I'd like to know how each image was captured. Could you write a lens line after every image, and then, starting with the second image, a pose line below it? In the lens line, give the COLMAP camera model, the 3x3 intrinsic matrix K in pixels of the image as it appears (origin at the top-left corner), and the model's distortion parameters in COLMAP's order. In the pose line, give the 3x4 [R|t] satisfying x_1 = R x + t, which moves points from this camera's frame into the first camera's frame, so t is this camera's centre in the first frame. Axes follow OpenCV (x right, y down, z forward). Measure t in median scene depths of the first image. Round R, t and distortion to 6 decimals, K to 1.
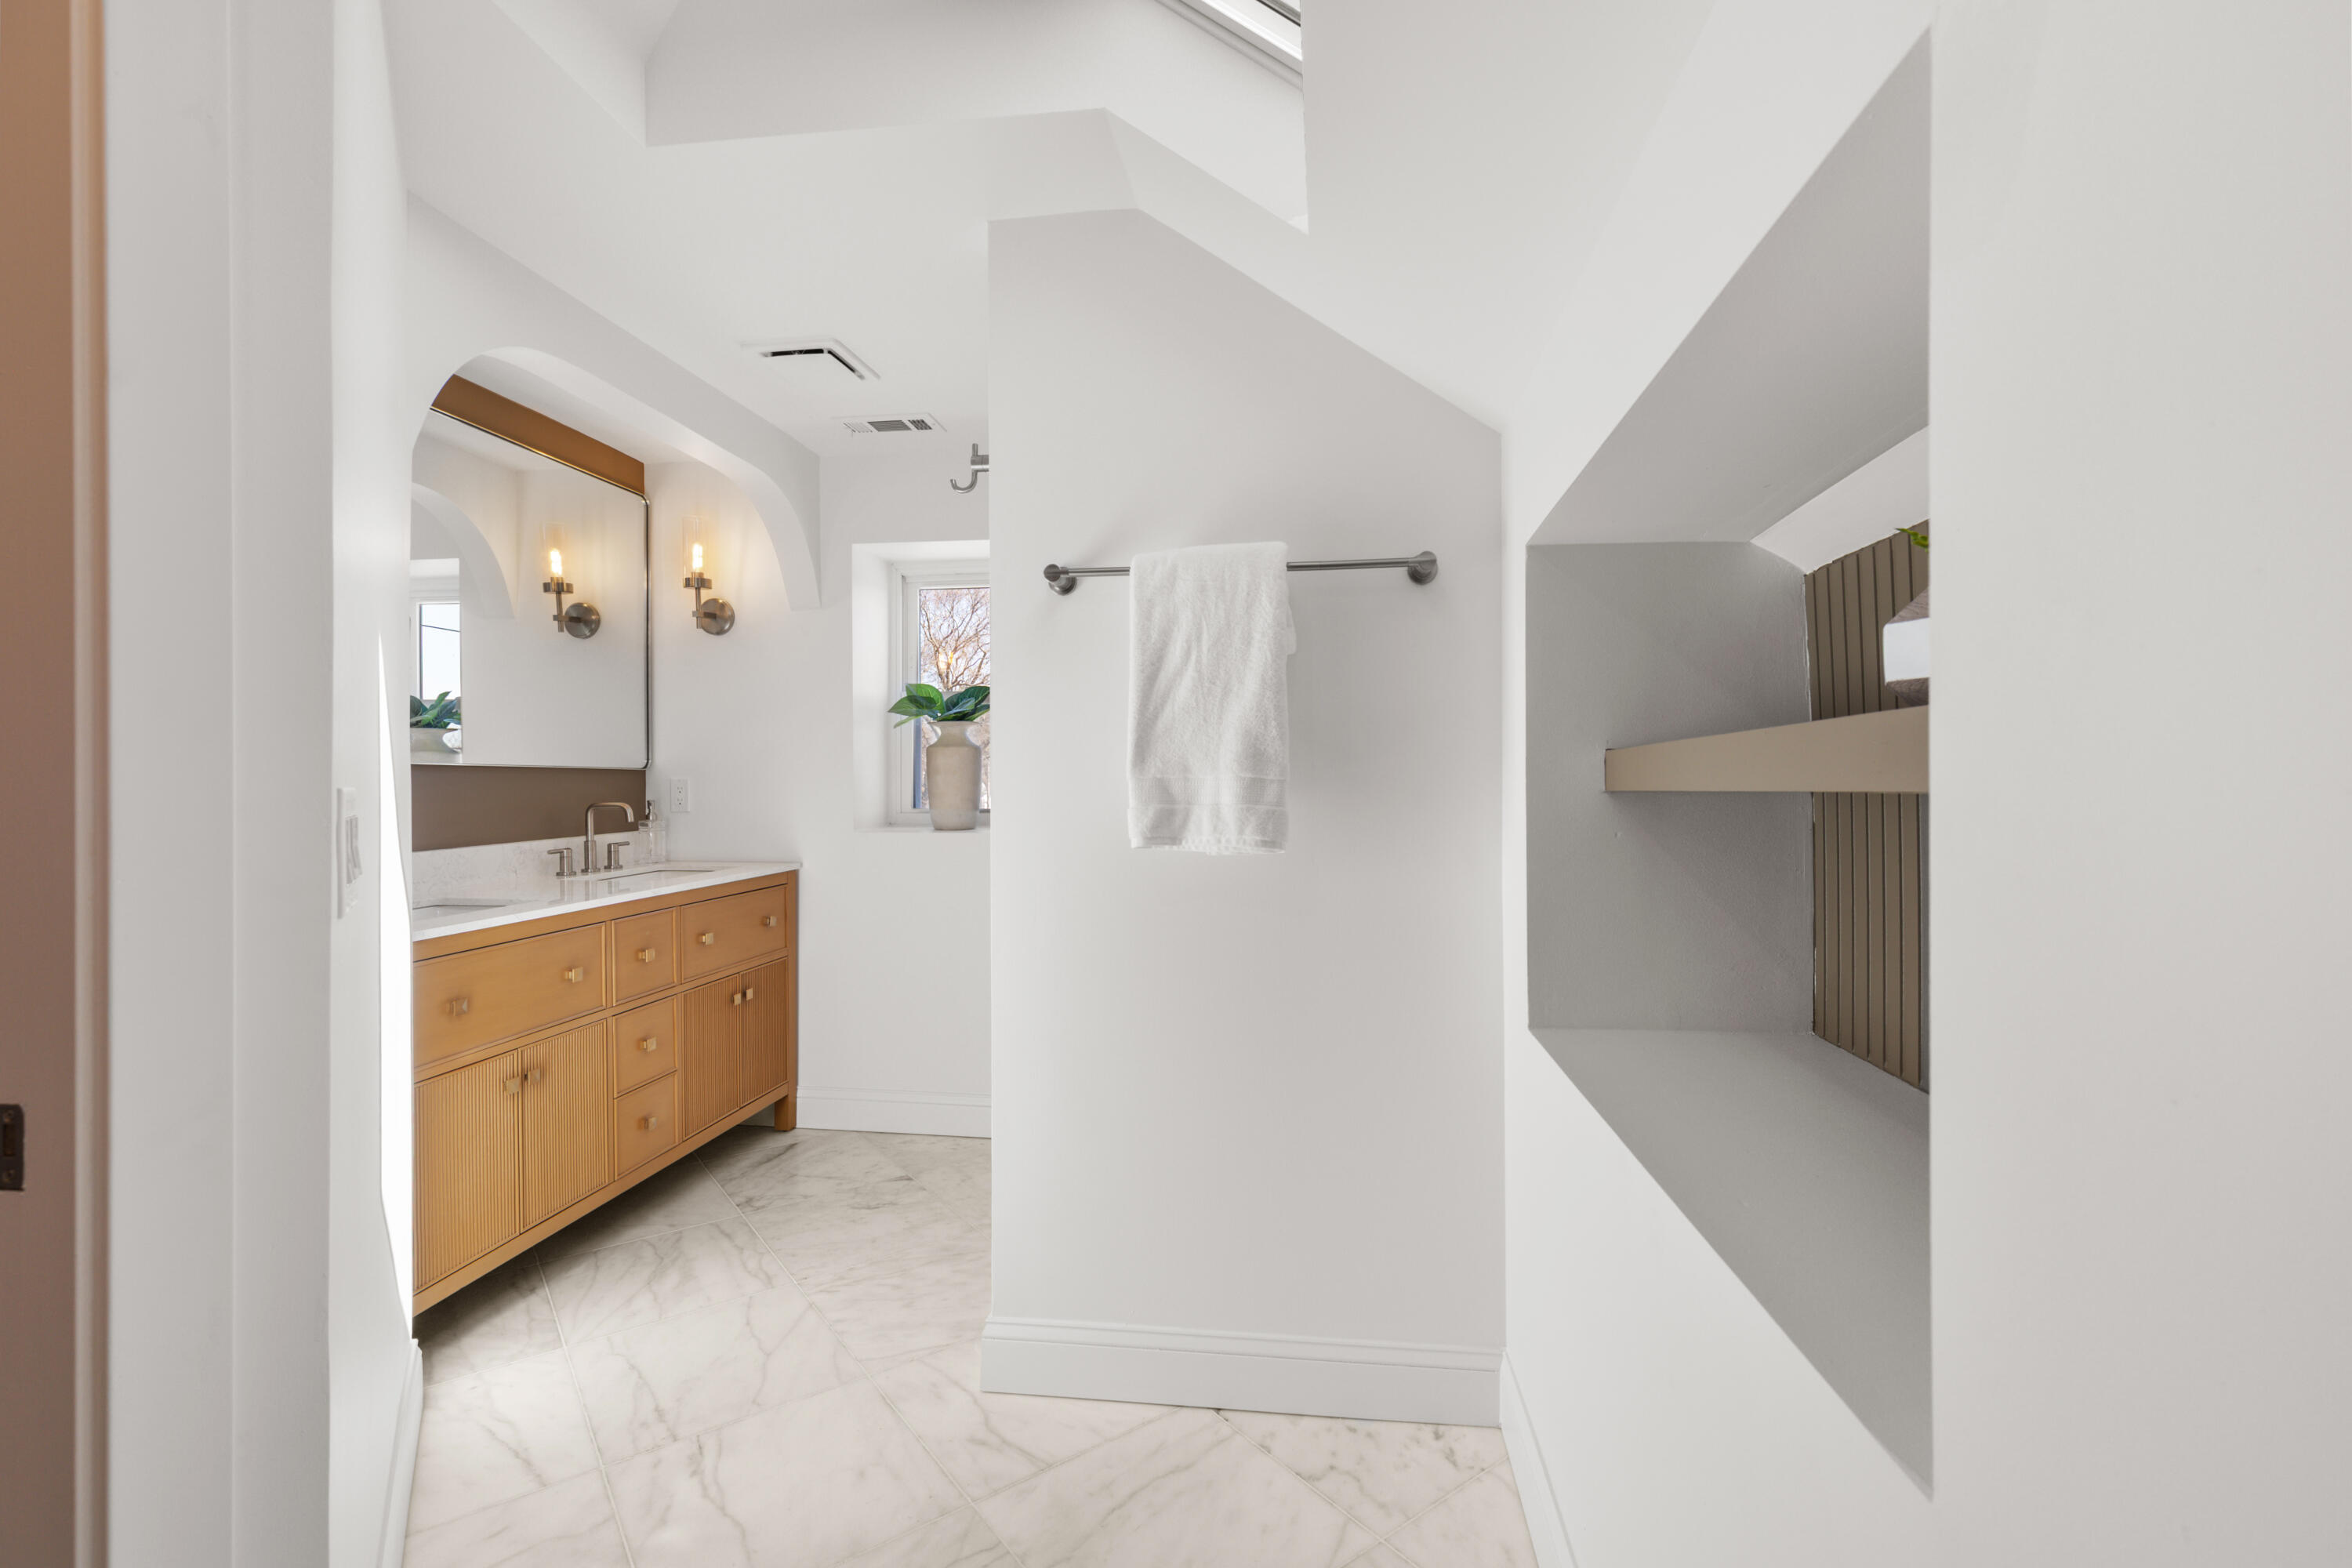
lens RADIAL K [[1063.3, 0, 1192.6], [0, 1063.3, 788.5], [0, 0, 1]] dist [0.008466, -0.002447]
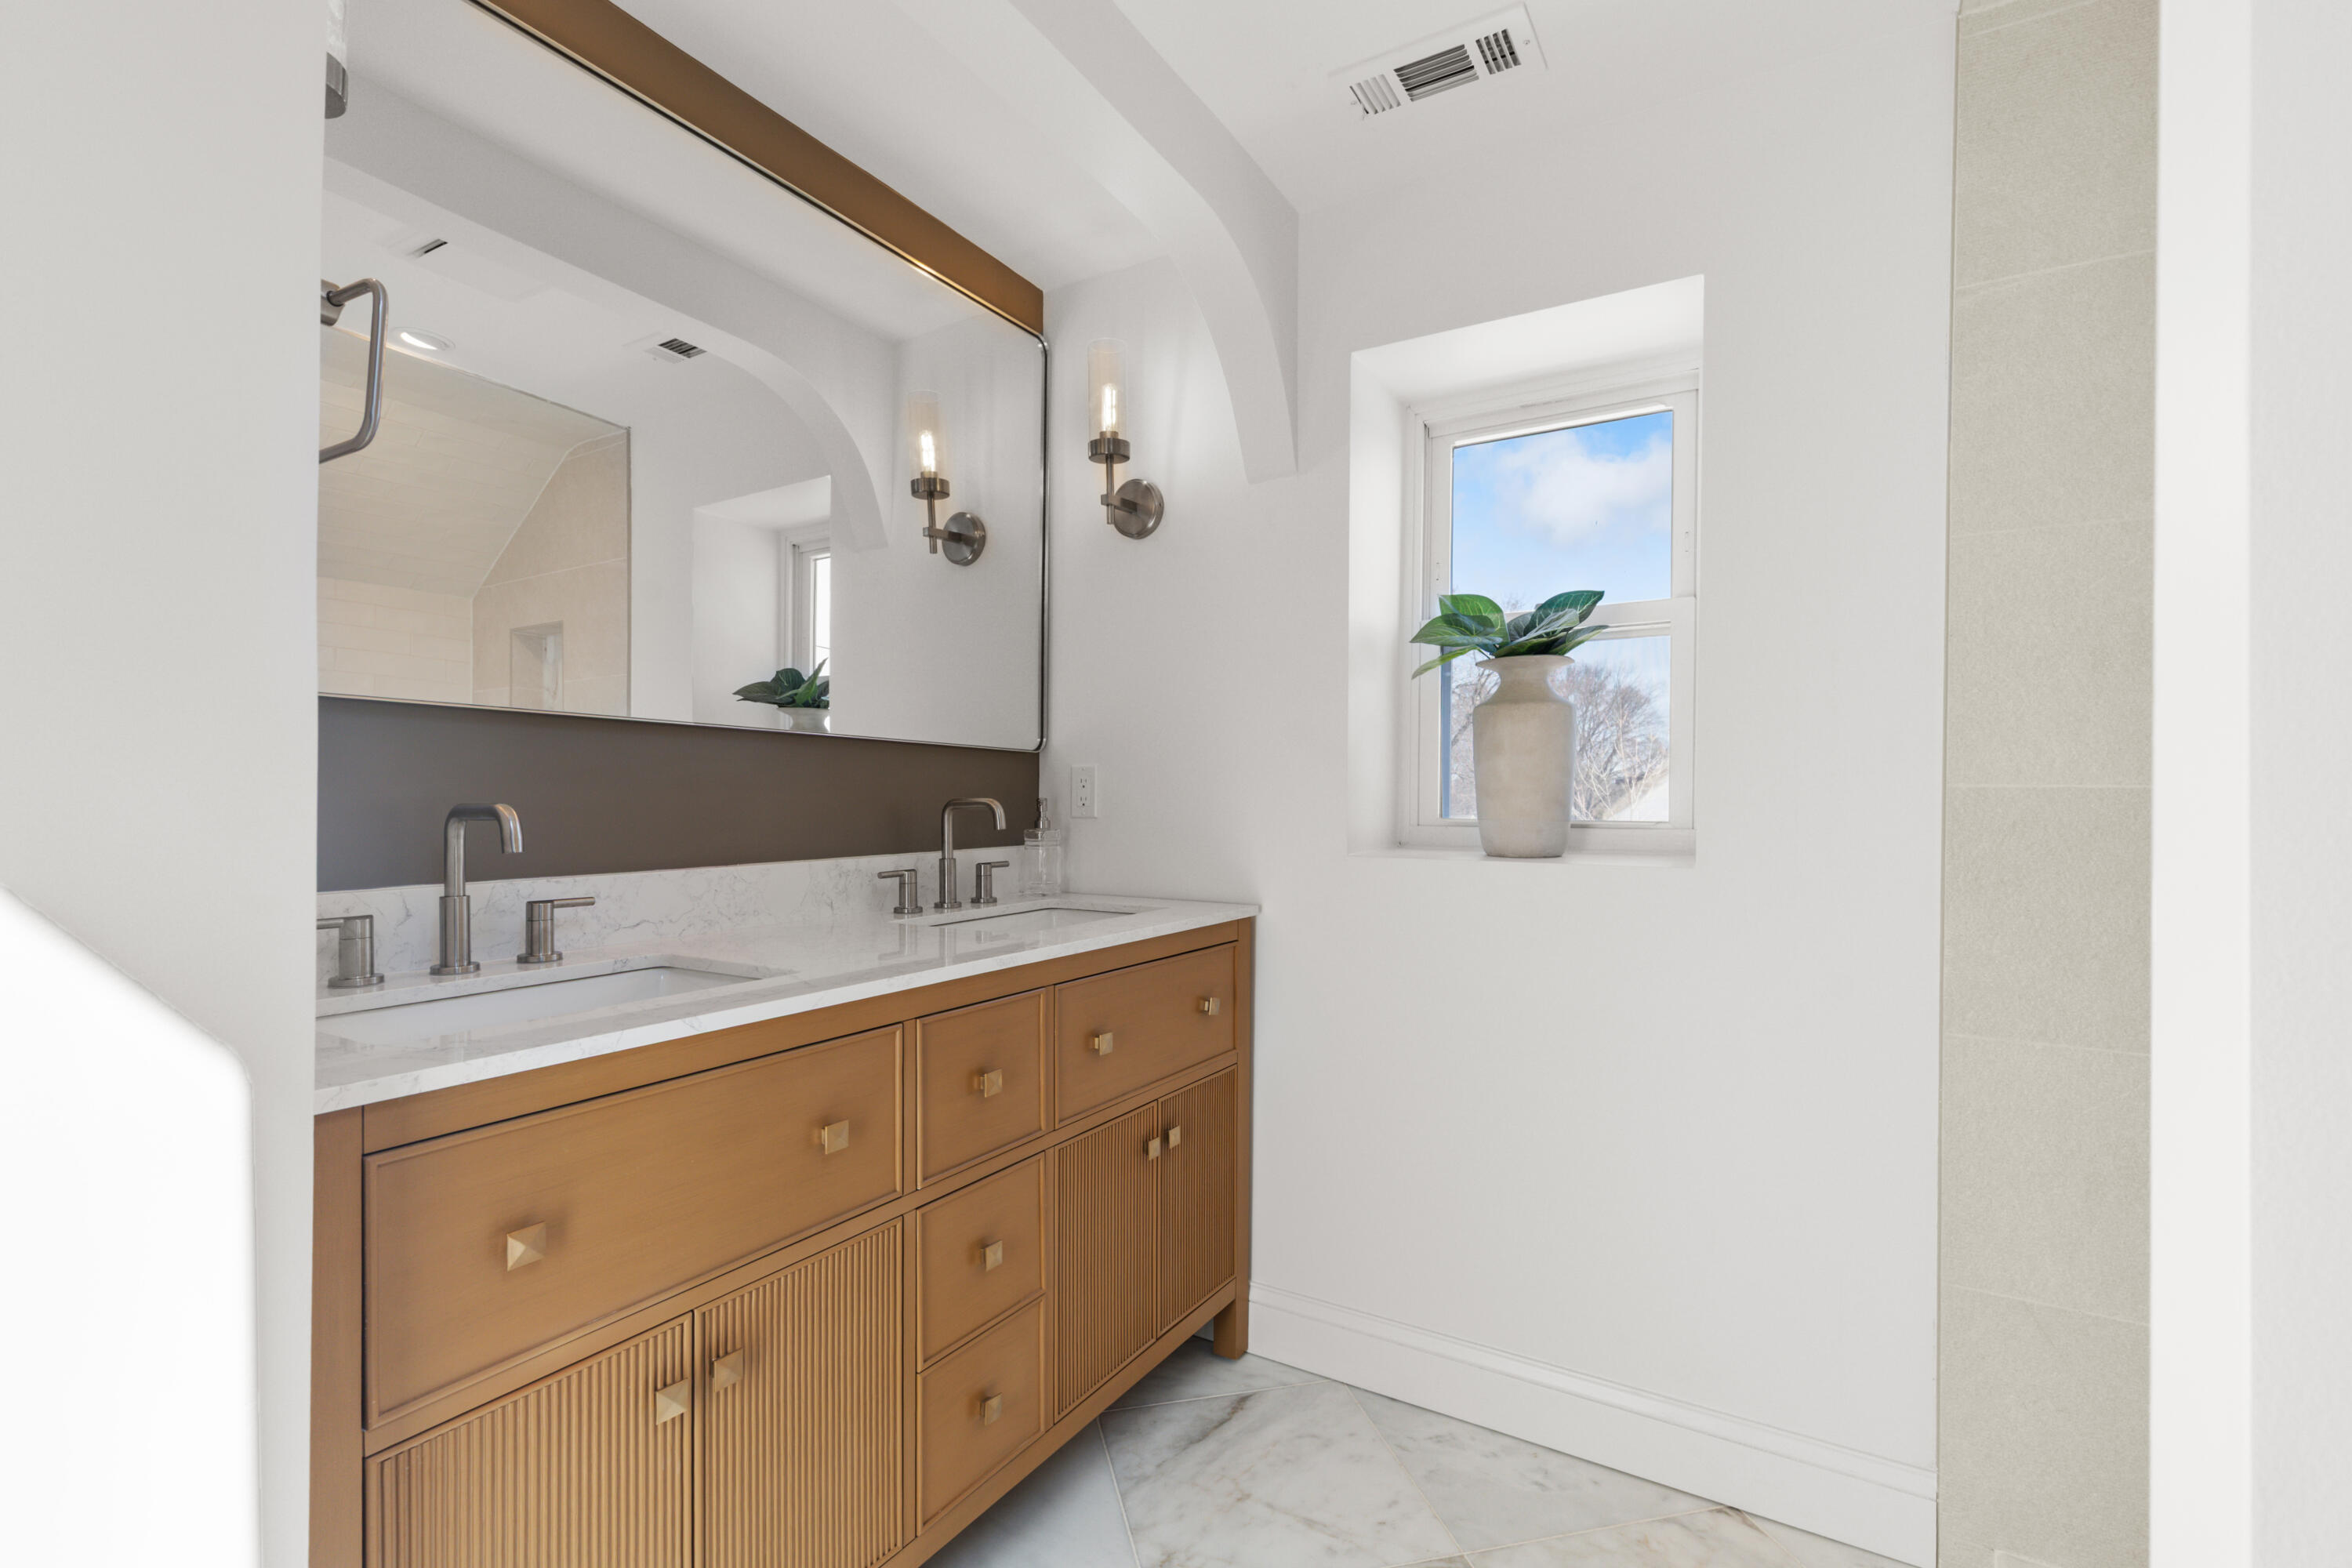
lens RADIAL K [[1063.3, 0, 1178.5], [0, 1063.3, 807.0], [0, 0, 1]] dist [0.008466, -0.002447]
pose [[0.915728, 0.008748, -0.401703, -0.175838], [-0.011807, 0.999917, -0.005140, 0.018848], [0.401625, 0.009450, 0.915756, 0.448903]]
